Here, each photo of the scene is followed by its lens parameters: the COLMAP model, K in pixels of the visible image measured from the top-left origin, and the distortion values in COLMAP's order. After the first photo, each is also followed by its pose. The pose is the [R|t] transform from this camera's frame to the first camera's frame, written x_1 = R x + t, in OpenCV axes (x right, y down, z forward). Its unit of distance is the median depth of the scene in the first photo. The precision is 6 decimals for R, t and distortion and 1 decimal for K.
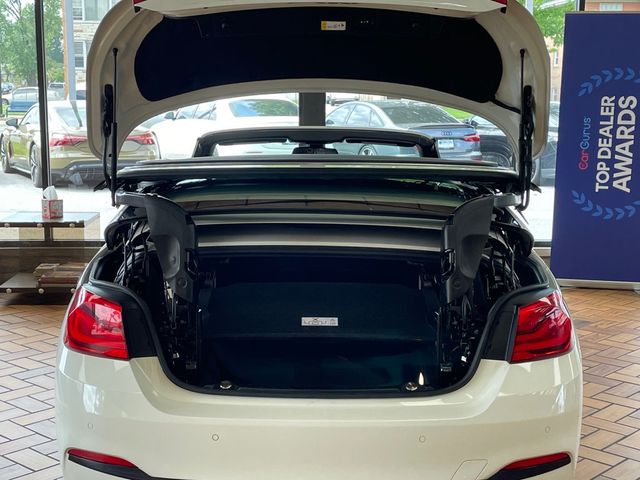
lens RADIAL K [[987.9, 0, 320.0], [0, 987.9, 240.0], [0, 0, 1]] dist [0.195249, -0.125813]
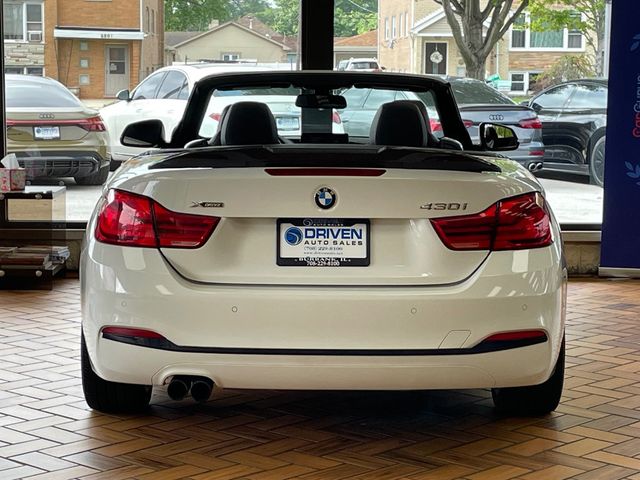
lens RADIAL K [[1506.2, 0, 320.0], [0, 1506.2, 240.0], [0, 0, 1]] dist [0.236206, 0.068533]
pose [[0.999984, 0.002966, -0.004817, 0.000869], [-0.003172, 0.999056, -0.043328, 0.075714], [0.004684, 0.043342, 0.999049, -0.292563]]
